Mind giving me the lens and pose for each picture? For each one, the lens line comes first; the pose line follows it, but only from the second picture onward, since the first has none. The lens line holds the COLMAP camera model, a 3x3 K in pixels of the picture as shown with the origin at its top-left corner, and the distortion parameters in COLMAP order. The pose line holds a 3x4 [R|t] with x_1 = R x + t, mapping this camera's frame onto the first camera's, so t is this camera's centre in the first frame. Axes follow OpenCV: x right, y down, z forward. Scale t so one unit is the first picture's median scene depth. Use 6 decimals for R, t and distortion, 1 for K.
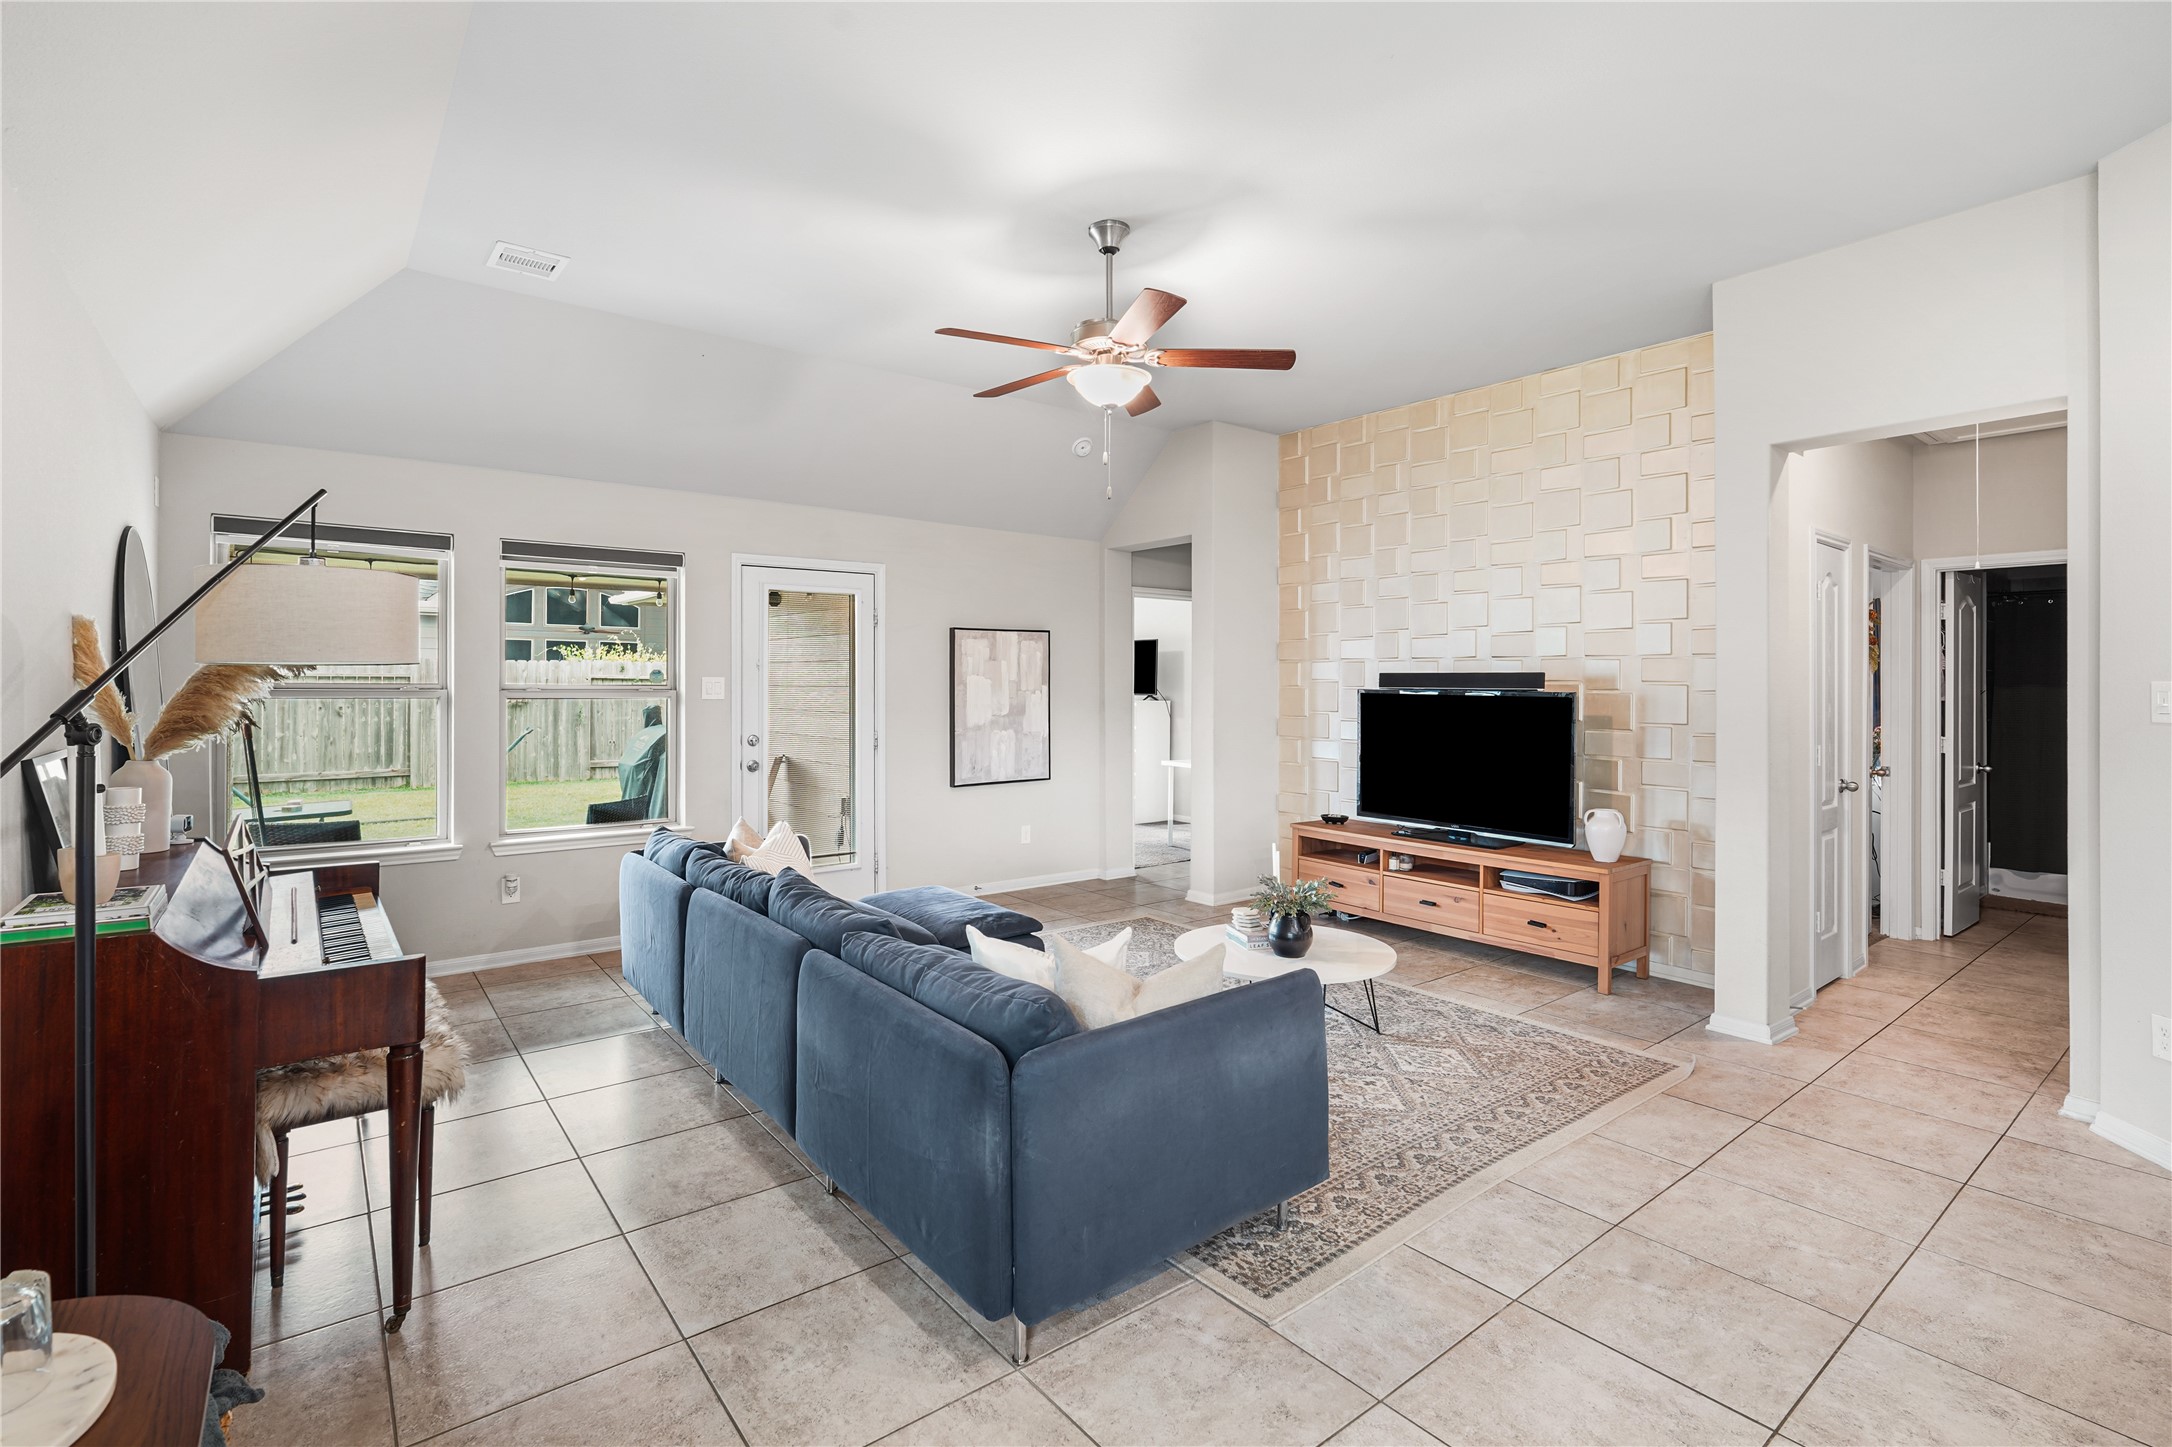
lens RADIAL K [[998.3, 0, 1102.5], [0, 998.3, 681.2], [0, 0, 1]] dist [-0.013649, 0.002727]
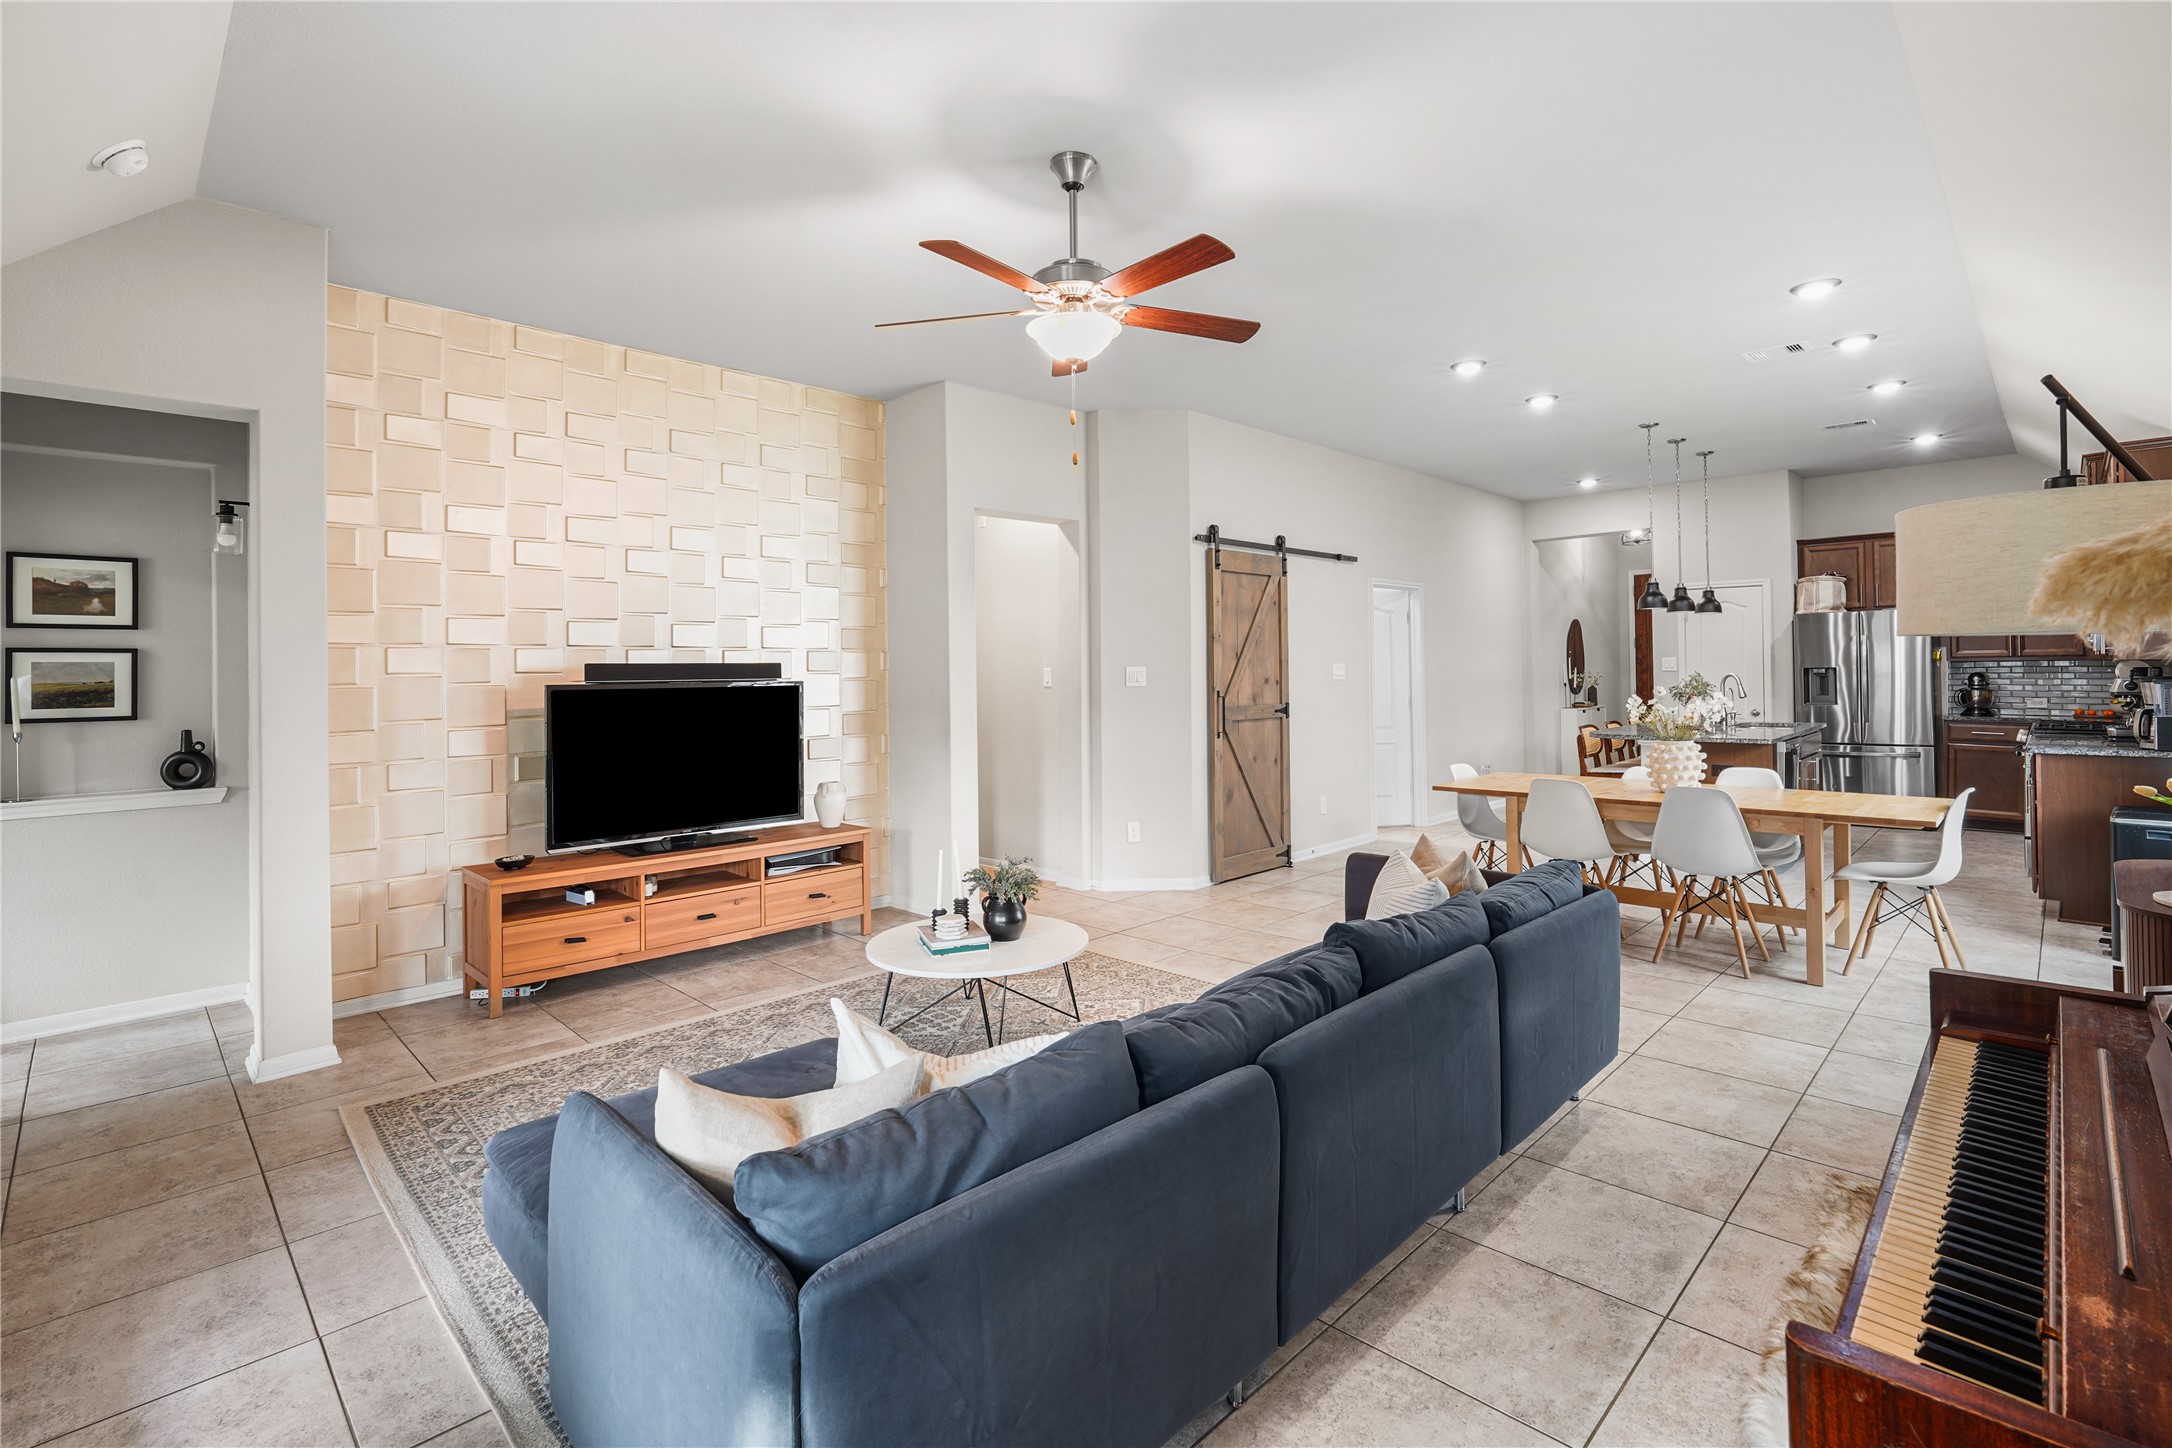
lens RADIAL K [[998.3, 0, 1065.7], [0, 998.3, 663.3], [0, 0, 1]] dist [-0.013649, 0.002727]
pose [[-0.100178, 0.006787, 0.994946, -0.581762], [0.010148, 0.999932, -0.005799, -0.000154], [-0.994918, 0.009516, -0.100240, 0.724729]]
